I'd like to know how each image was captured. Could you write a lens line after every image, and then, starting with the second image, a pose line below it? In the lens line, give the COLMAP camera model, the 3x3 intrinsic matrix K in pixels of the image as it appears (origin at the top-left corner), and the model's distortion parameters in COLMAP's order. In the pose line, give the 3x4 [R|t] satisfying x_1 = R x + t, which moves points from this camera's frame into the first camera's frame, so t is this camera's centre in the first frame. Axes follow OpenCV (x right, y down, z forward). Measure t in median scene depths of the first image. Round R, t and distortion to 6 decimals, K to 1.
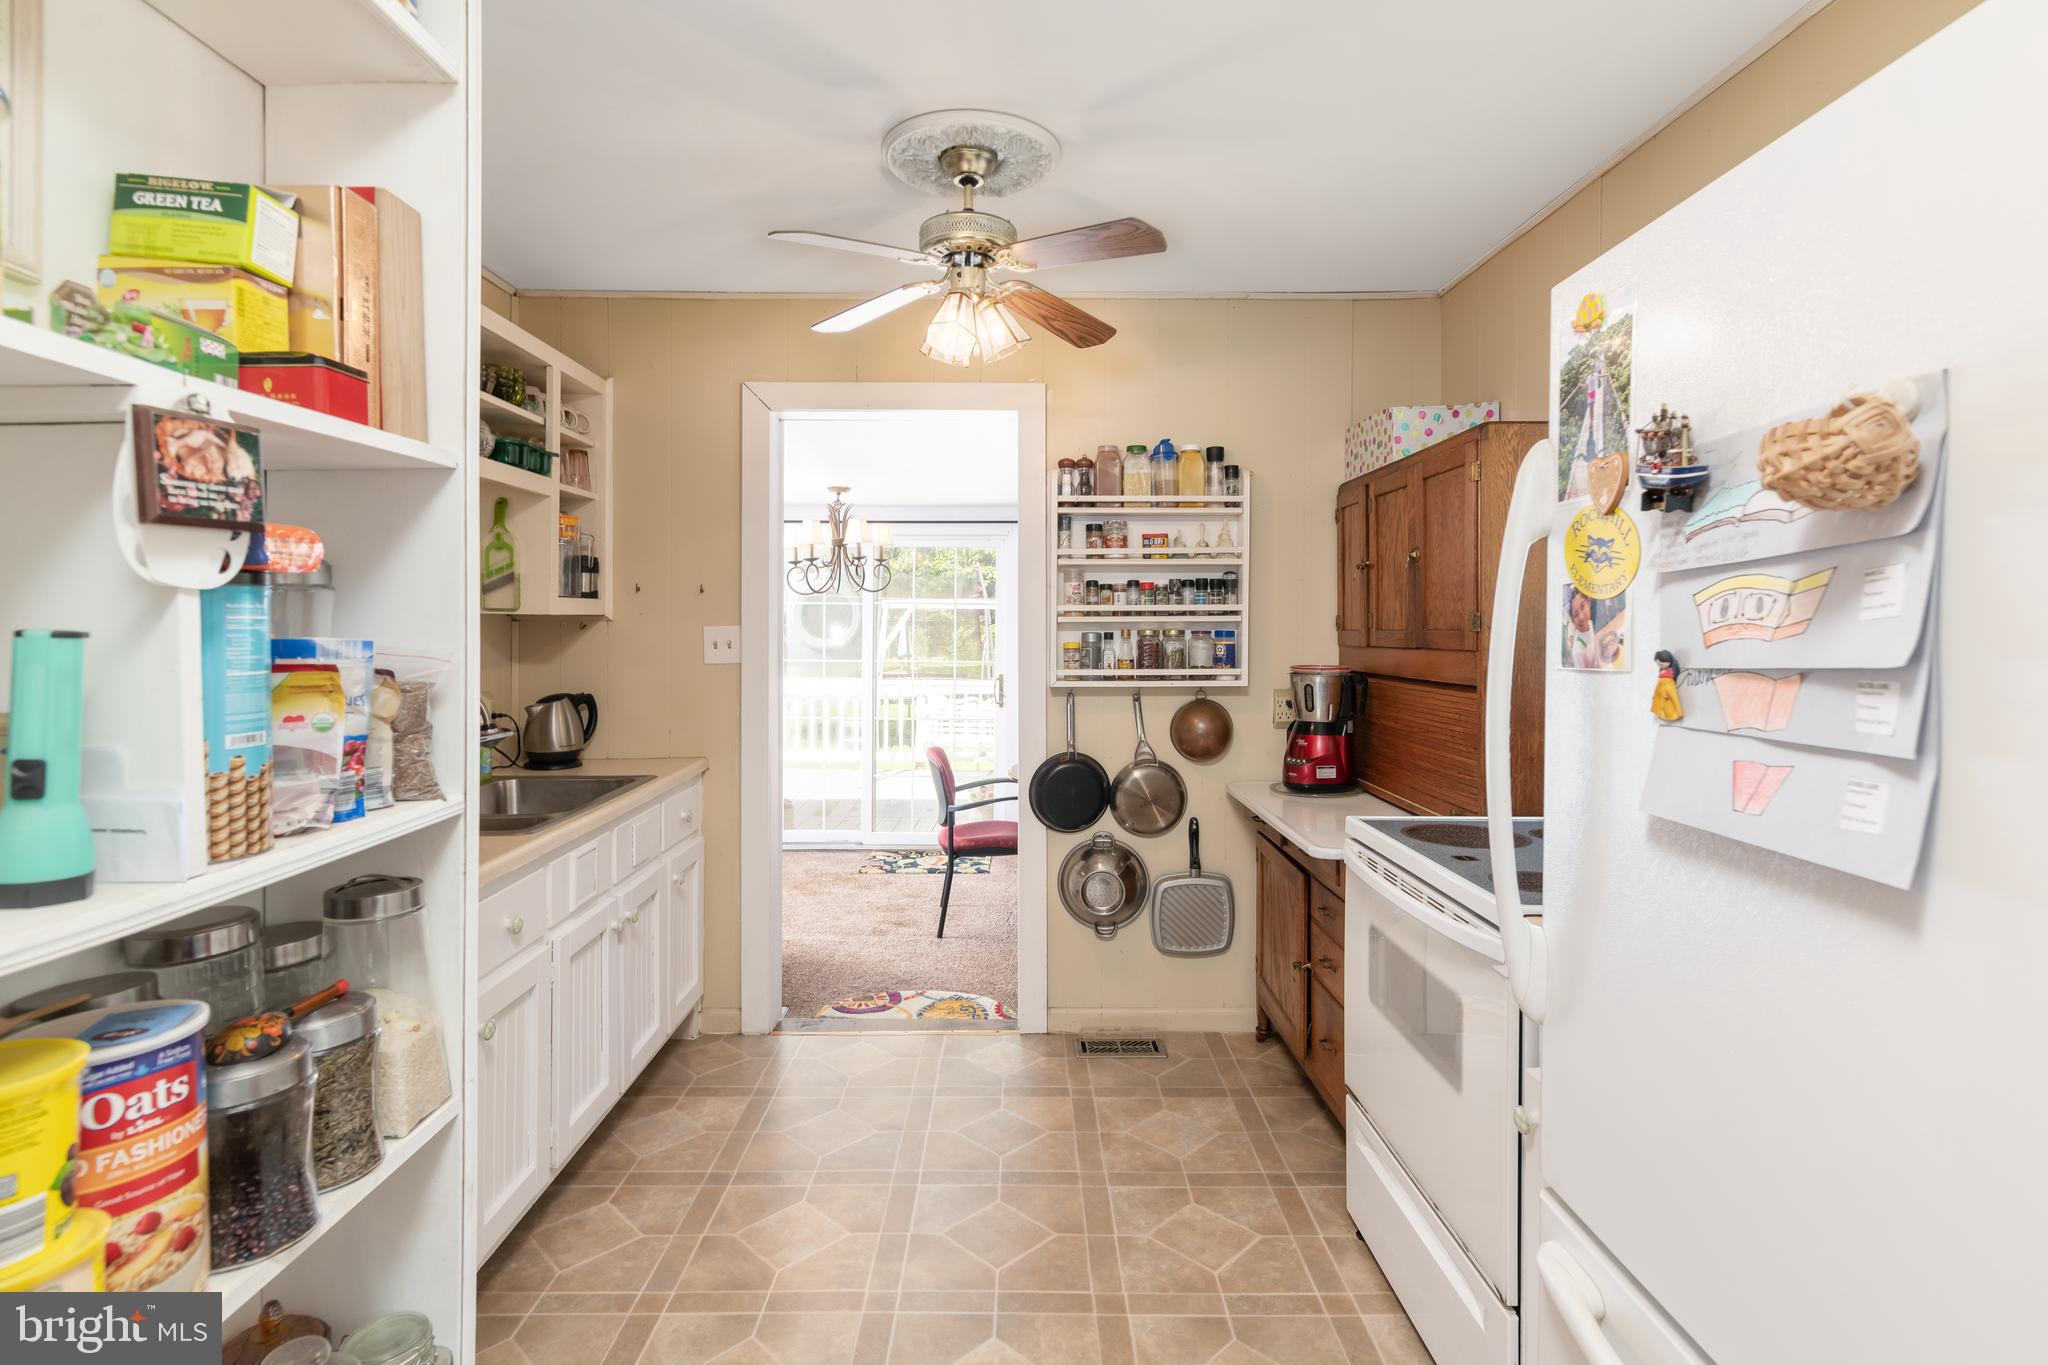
lens RADIAL K [[986.6, 0, 1020.9], [0, 986.6, 627.1], [0, 0, 1]] dist [-0.001254, -0.000035]
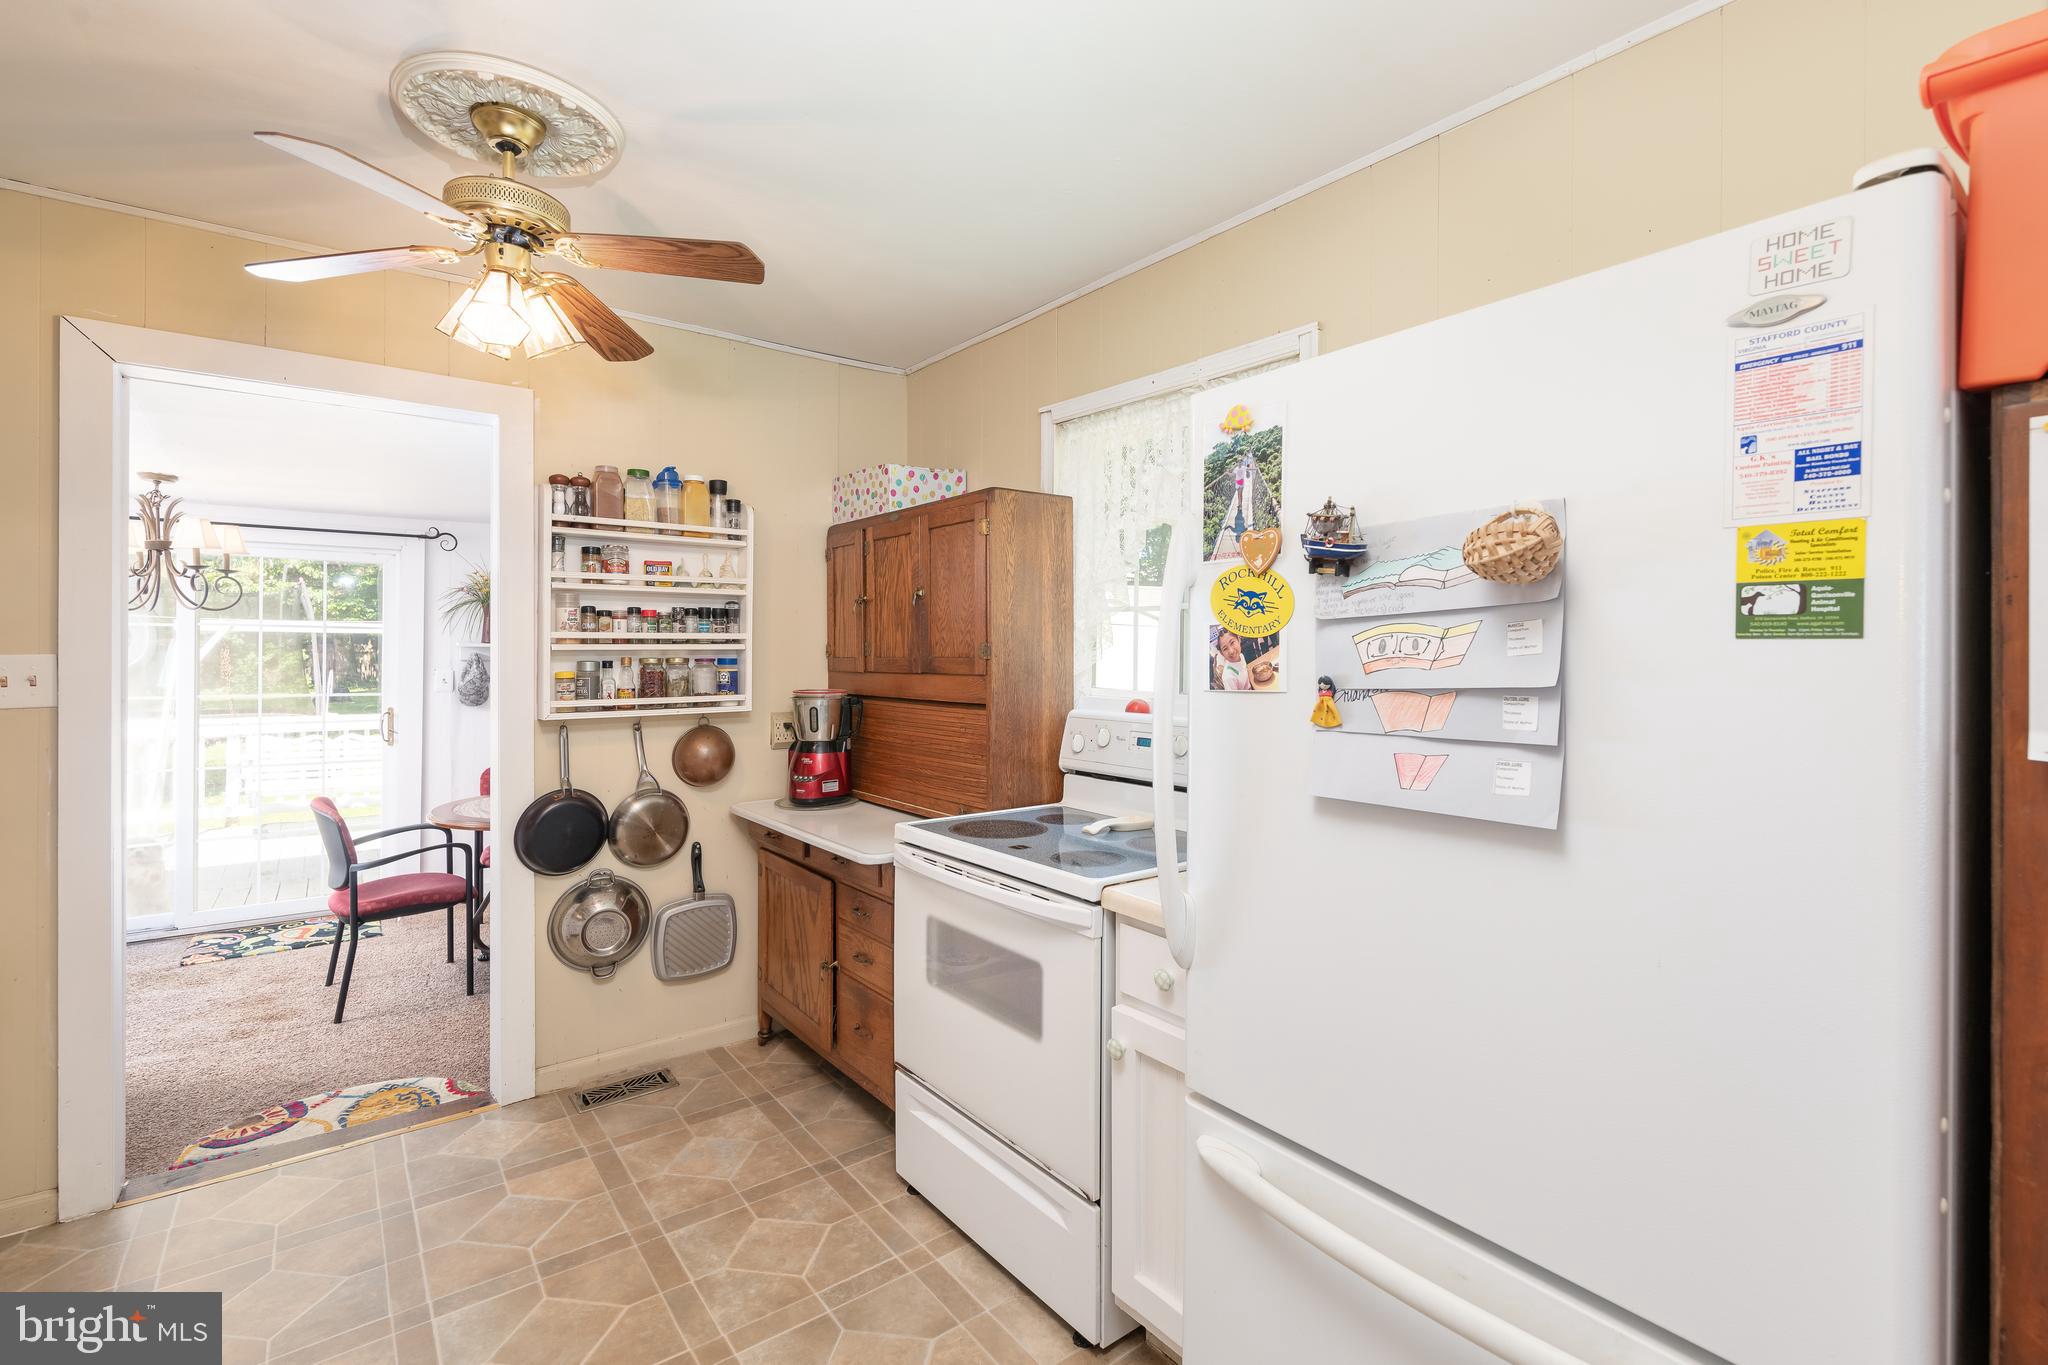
lens RADIAL K [[894.8, 0, 998.2], [0, 894.8, 651.5], [0, 0, 1]] dist [-0.001922, -0.000408]
pose [[0.803542, -0.000072, 0.595249, -0.132017], [0.000611, 1.000000, -0.000704, -0.002949], [-0.595248, 0.000929, 0.803541, 0.078348]]
